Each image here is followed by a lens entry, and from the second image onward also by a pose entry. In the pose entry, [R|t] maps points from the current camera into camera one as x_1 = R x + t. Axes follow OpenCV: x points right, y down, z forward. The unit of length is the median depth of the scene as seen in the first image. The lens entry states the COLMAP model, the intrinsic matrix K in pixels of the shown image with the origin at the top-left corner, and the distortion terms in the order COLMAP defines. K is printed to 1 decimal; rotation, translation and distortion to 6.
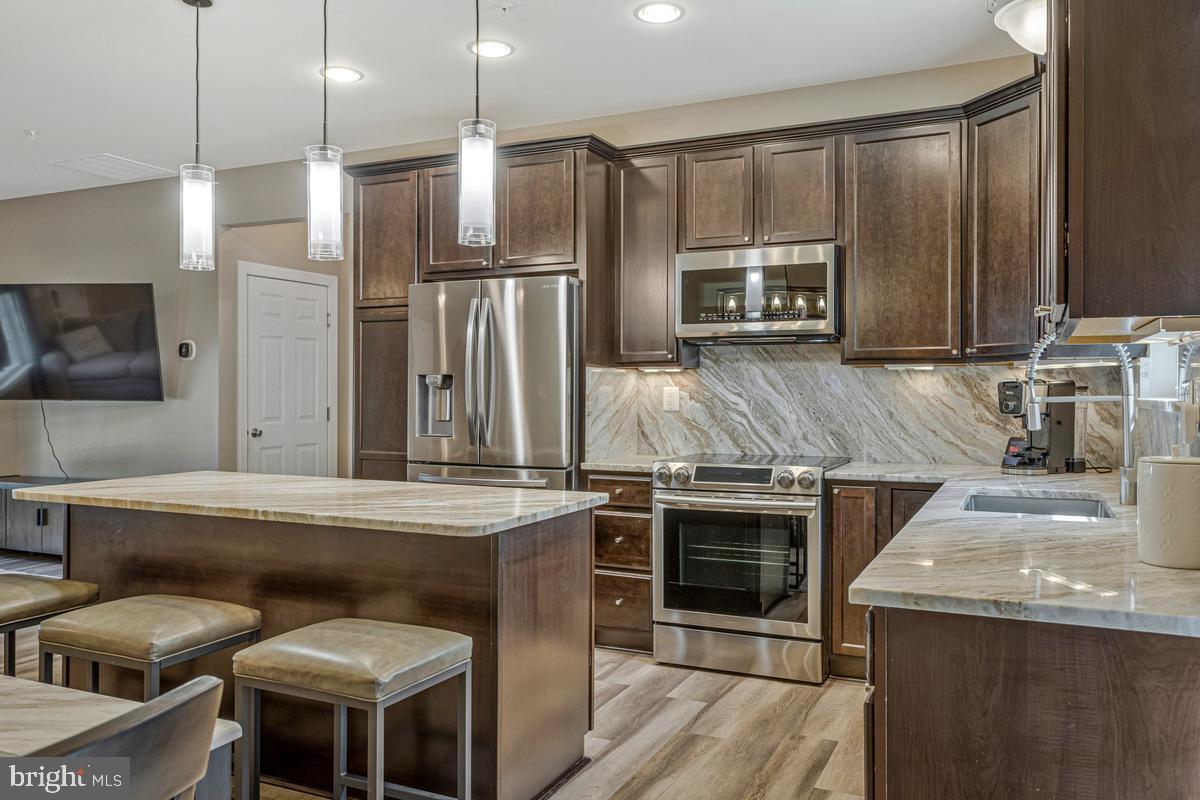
lens RADIAL K [[903.1, 0, 591.4], [0, 903.1, 396.2], [0, 0, 1]] dist [-0.008230, 0.009875]
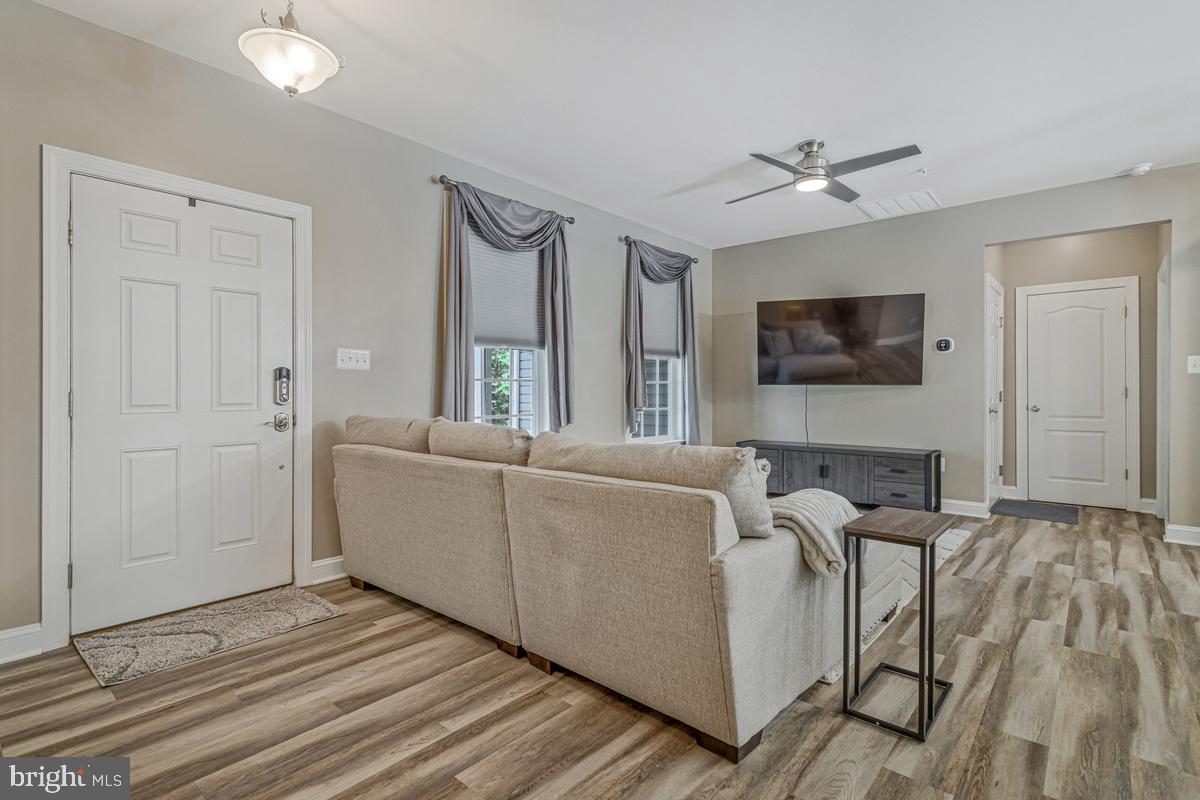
lens RADIAL K [[578.3, 0, 602.7], [0, 578.3, 391.2], [0, 0, 1]] dist [0.000626, 0.000259]
pose [[0.962814, -0.002861, -0.270150, -1.178733], [0.000347, 0.999956, -0.009354, 0.036725], [0.270165, 0.008913, 0.962773, 0.137733]]
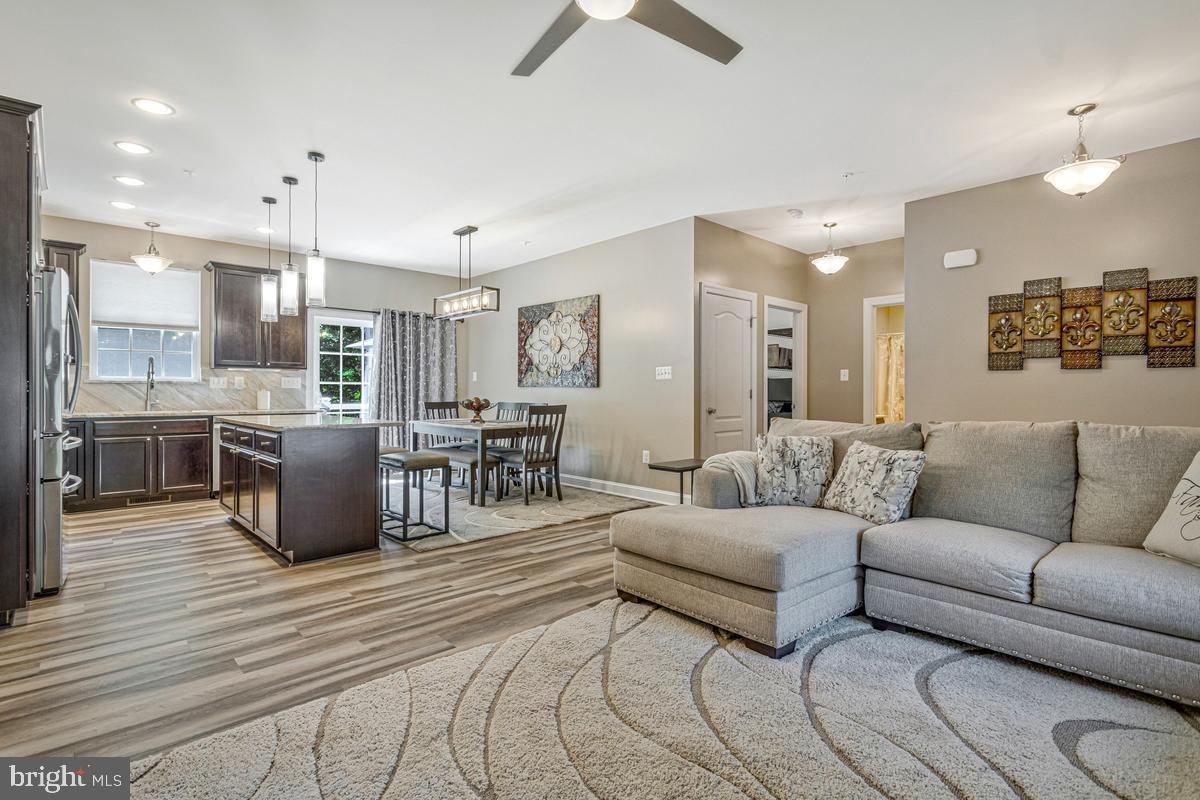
lens RADIAL K [[578.3, 0, 604.3], [0, 578.3, 391.8], [0, 0, 1]] dist [0.000626, 0.000259]
pose [[-0.927045, -0.002977, 0.374939, -1.304802], [0.000074, 0.999967, 0.008123, 0.019731], [-0.374950, 0.007558, -0.927014, 1.744712]]
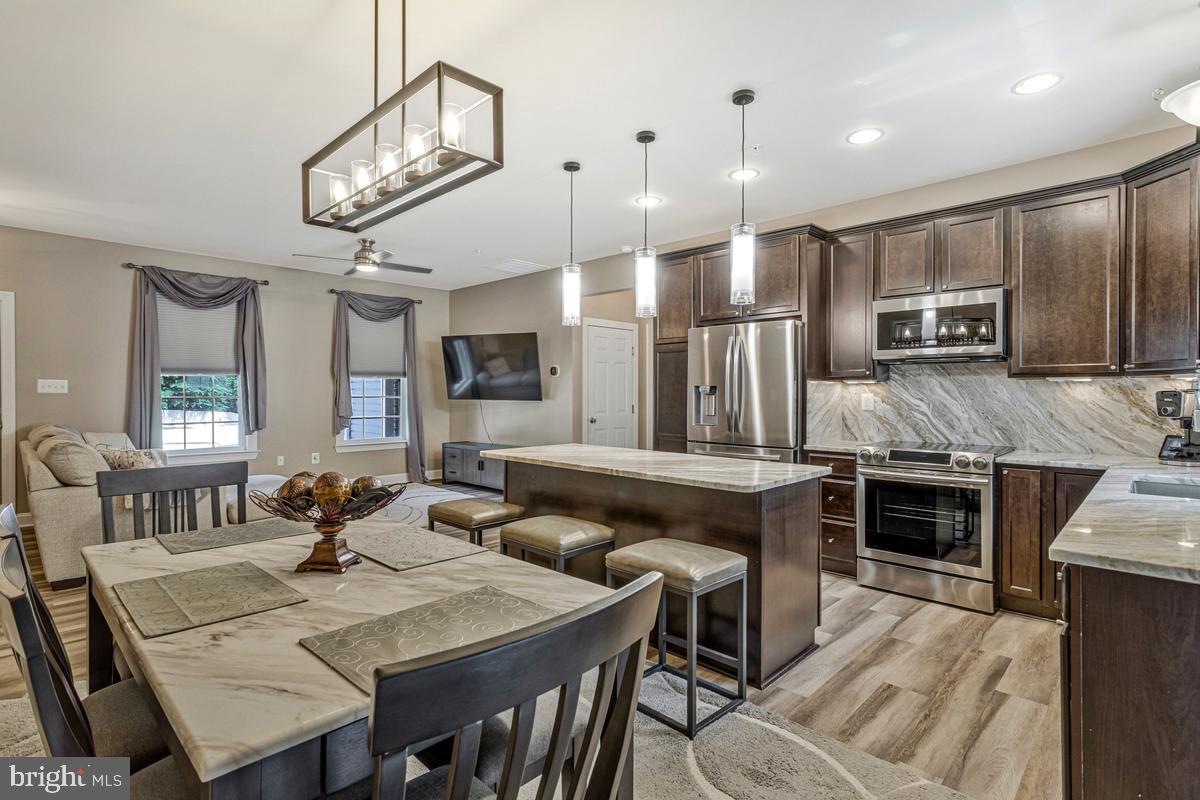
lens RADIAL K [[578.3, 0, 602.4], [0, 578.3, 397.4], [0, 0, 1]] dist [0.000626, 0.000259]
pose [[0.946414, 0.004614, -0.322922, -0.017099], [-0.004889, 0.999988, -0.000039, -0.002903], [0.322918, 0.001616, 0.946426, -0.010461]]
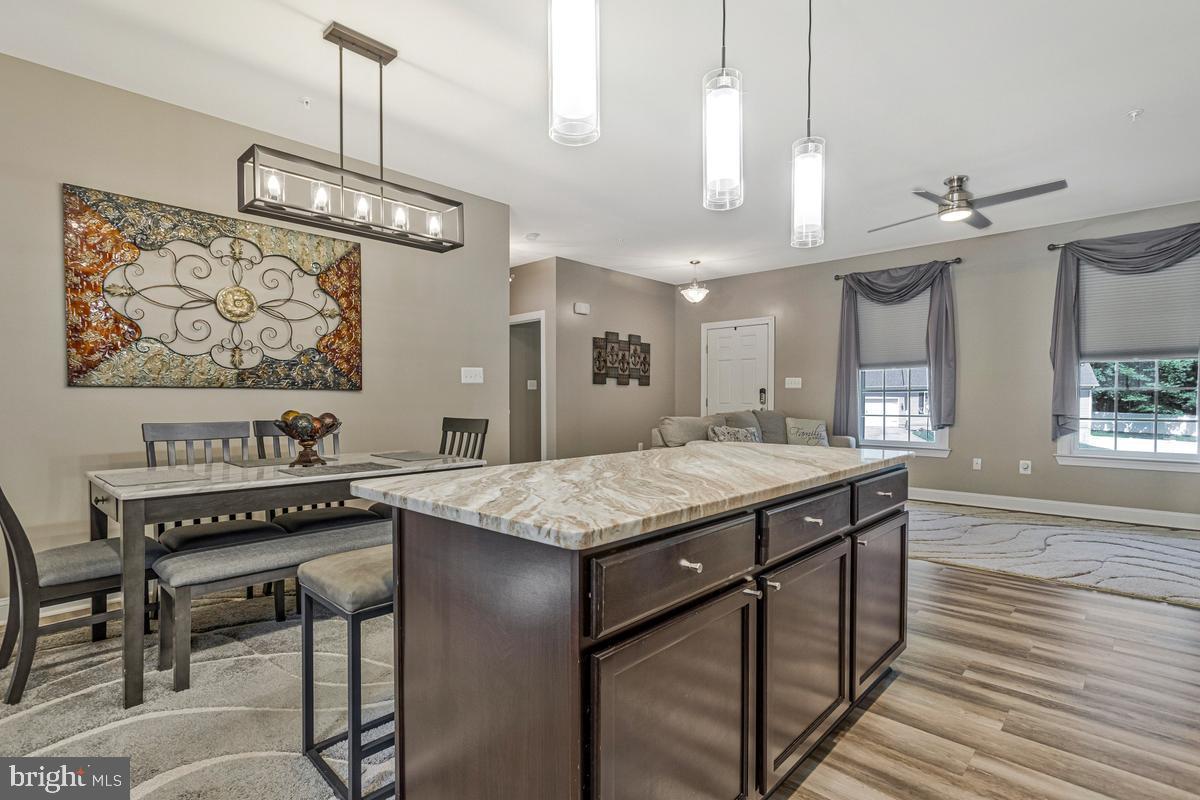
lens RADIAL K [[578.3, 0, 592.3], [0, 578.3, 417.2], [0, 0, 1]] dist [0.000626, 0.000259]
pose [[-0.326372, 0.031353, -0.944721, 0.252196], [-0.007953, 0.999323, 0.035913, 0.027213], [0.945208, 0.019234, -0.325902, 0.931359]]
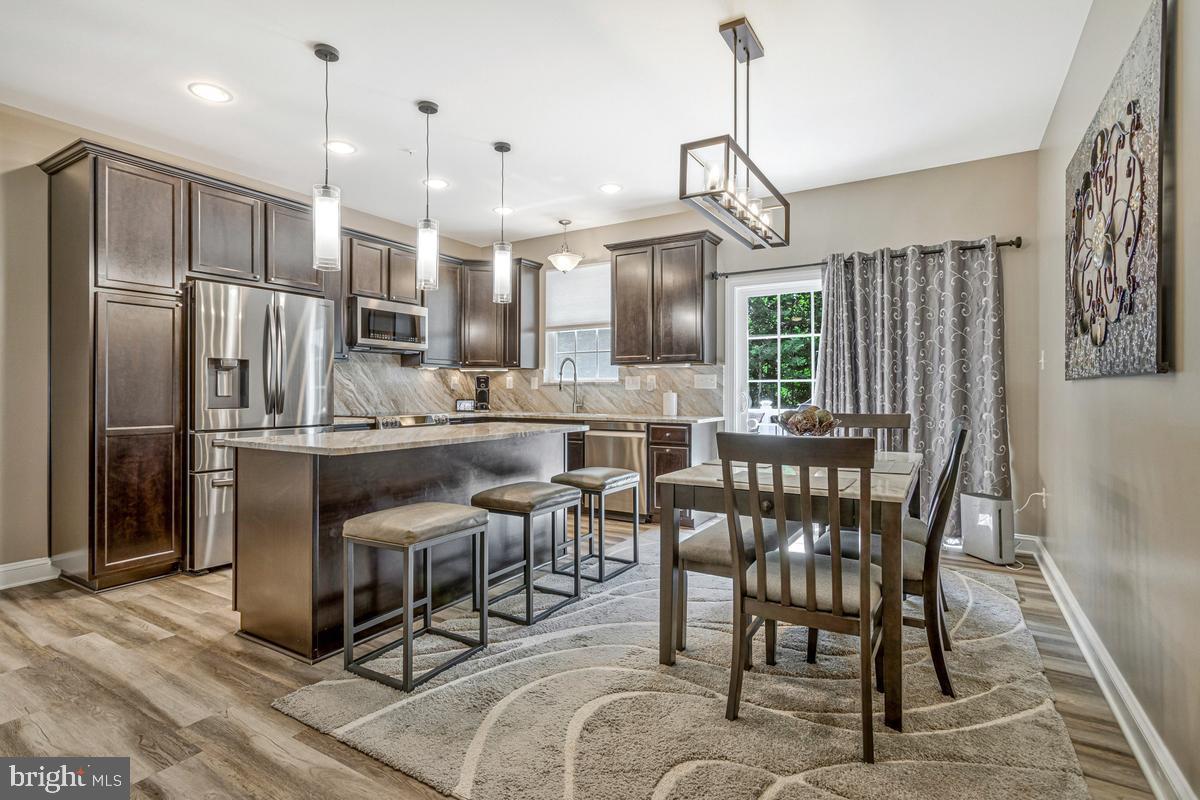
lens RADIAL K [[578.3, 0, 578.1], [0, 578.3, 390.6], [0, 0, 1]] dist [0.000626, 0.000259]
pose [[0.123457, 0.002781, 0.992346, -1.090791], [0.004767, 0.999983, -0.003395, 0.030571], [-0.992338, 0.005150, 0.123442, 0.512362]]
